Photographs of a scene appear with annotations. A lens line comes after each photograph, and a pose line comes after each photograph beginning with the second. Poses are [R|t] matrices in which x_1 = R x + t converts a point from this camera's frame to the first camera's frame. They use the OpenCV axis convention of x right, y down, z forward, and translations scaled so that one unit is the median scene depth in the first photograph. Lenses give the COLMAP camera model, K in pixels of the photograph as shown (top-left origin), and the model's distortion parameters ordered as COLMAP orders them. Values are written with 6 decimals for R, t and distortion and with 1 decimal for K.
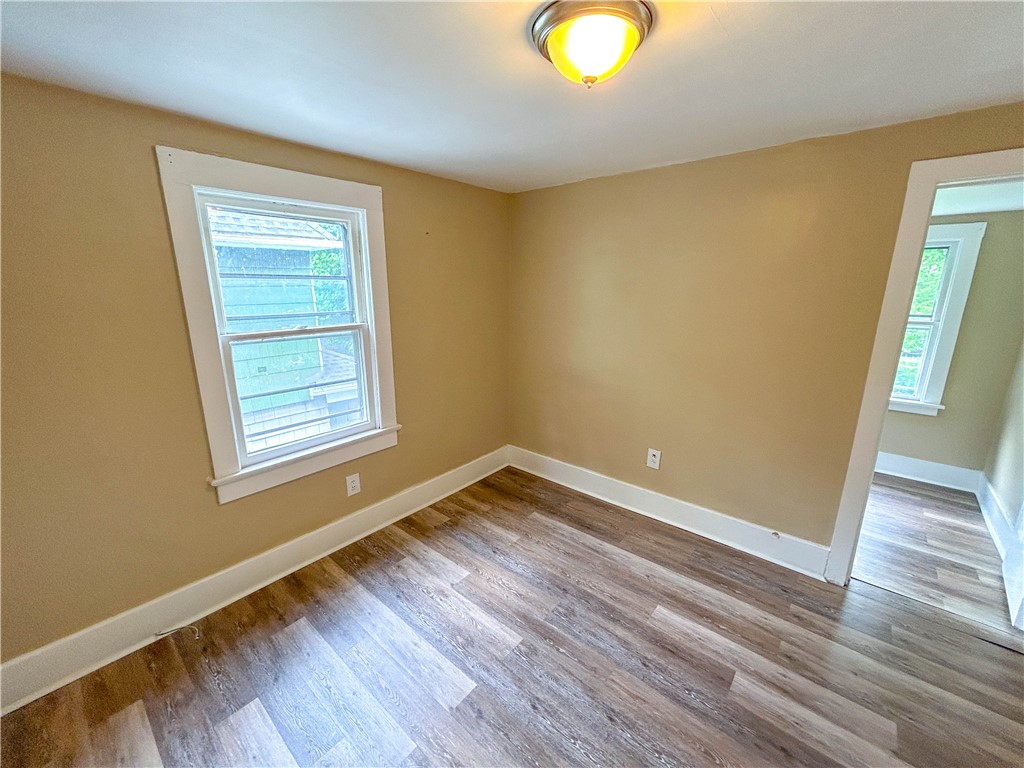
lens RADIAL K [[412.6, 0, 513.7], [0, 412.6, 382.4], [0, 0, 1]] dist [0.004091, 0.000431]
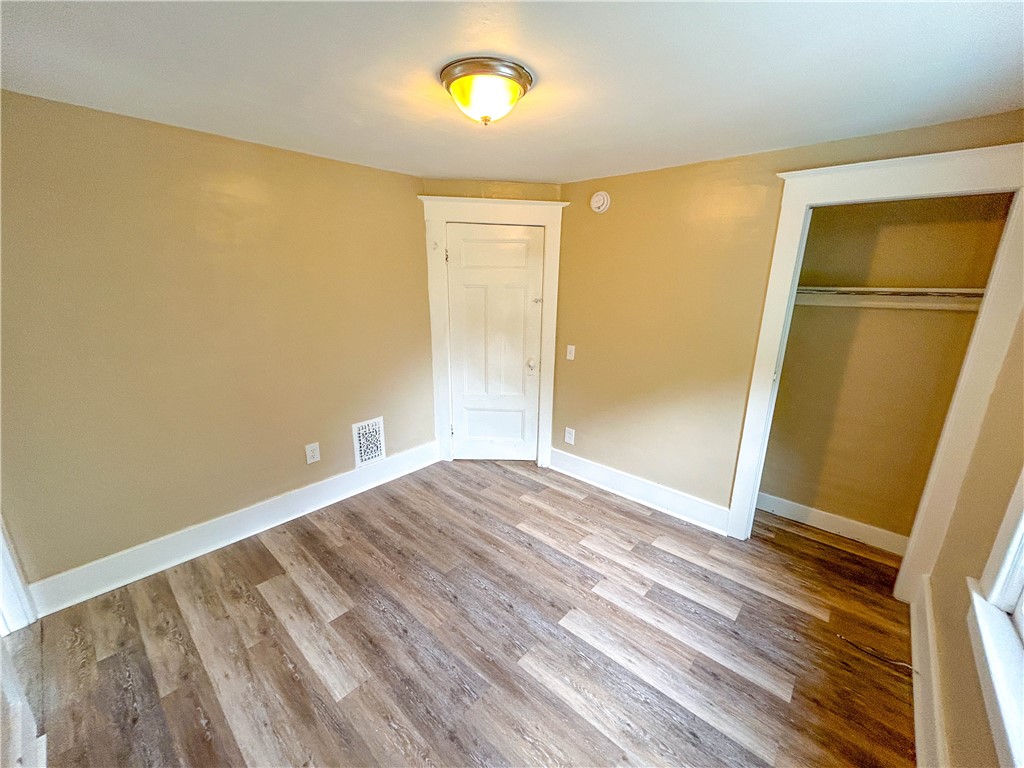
lens RADIAL K [[412.6, 0, 513.7], [0, 412.6, 387.2], [0, 0, 1]] dist [0.004091, 0.000431]
pose [[-0.999604, -0.022692, 0.016623, 0.029507], [-0.011840, 0.875475, 0.483119, -0.377137], [-0.025516, 0.482731, -0.875397, 1.536011]]
